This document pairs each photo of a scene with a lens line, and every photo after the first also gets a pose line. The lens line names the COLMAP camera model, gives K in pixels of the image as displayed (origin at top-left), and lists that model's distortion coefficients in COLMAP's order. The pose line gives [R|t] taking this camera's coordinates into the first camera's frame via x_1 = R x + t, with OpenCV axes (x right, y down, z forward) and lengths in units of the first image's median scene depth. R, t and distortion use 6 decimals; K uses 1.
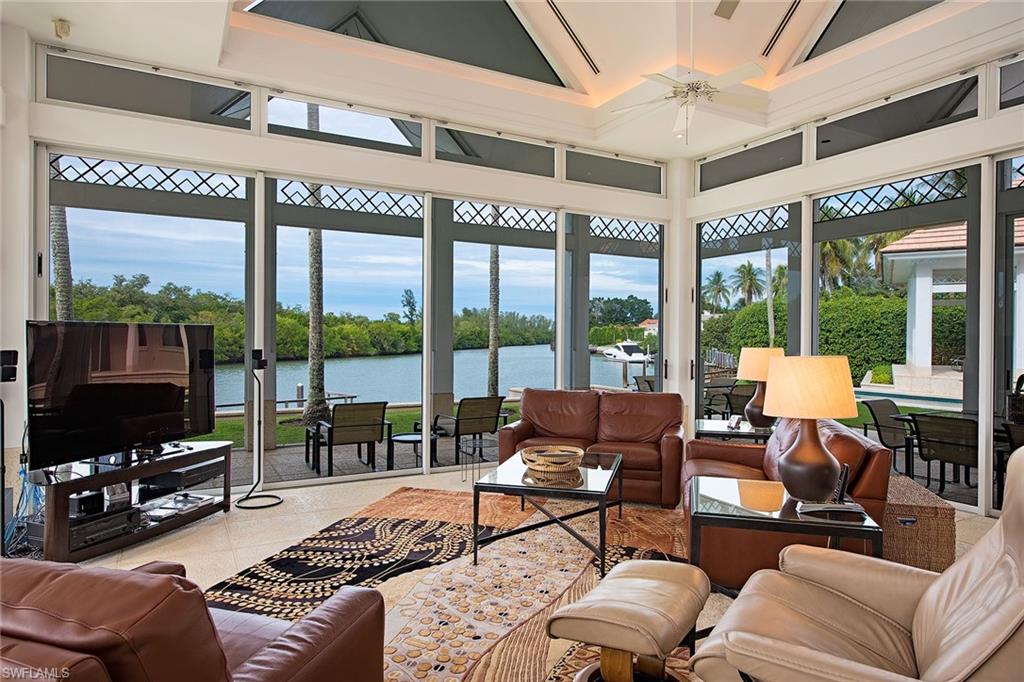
lens RADIAL K [[629.9, 0, 509.9], [0, 629.9, 340.8], [0, 0, 1]] dist [-0.000225, -0.002486]
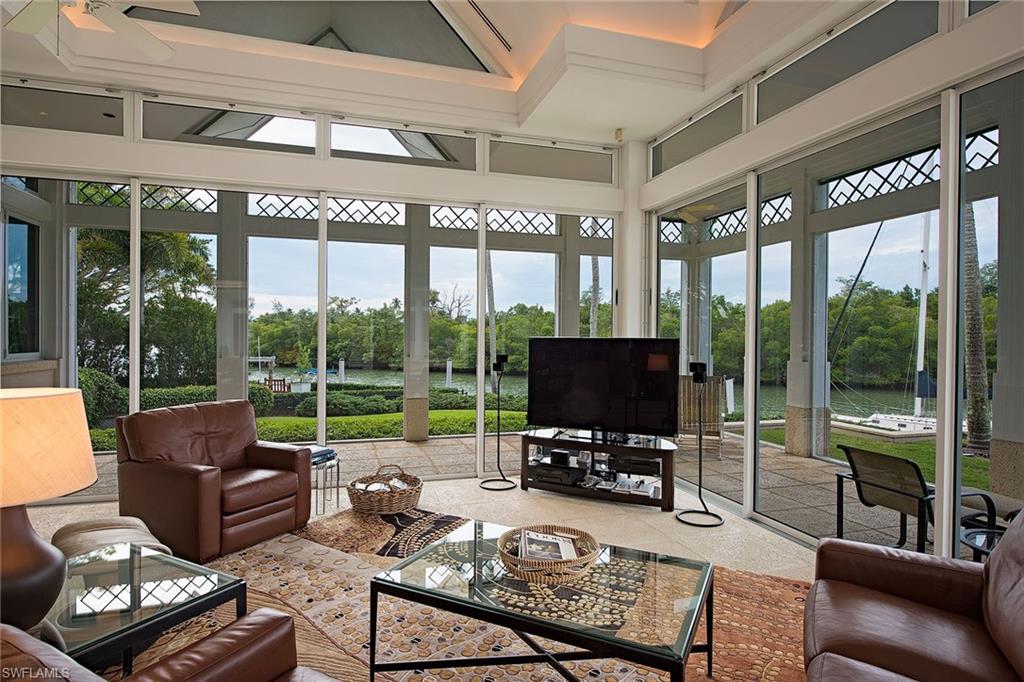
lens RADIAL K [[576.6, 0, 513.0], [0, 576.6, 340.2], [0, 0, 1]] dist [0.000014, 0.001043]
pose [[0.977226, -0.002378, -0.212188, 0.231715], [0.000133, 0.999944, -0.010593, -0.001953], [0.212201, 0.010323, 0.977171, 0.146439]]
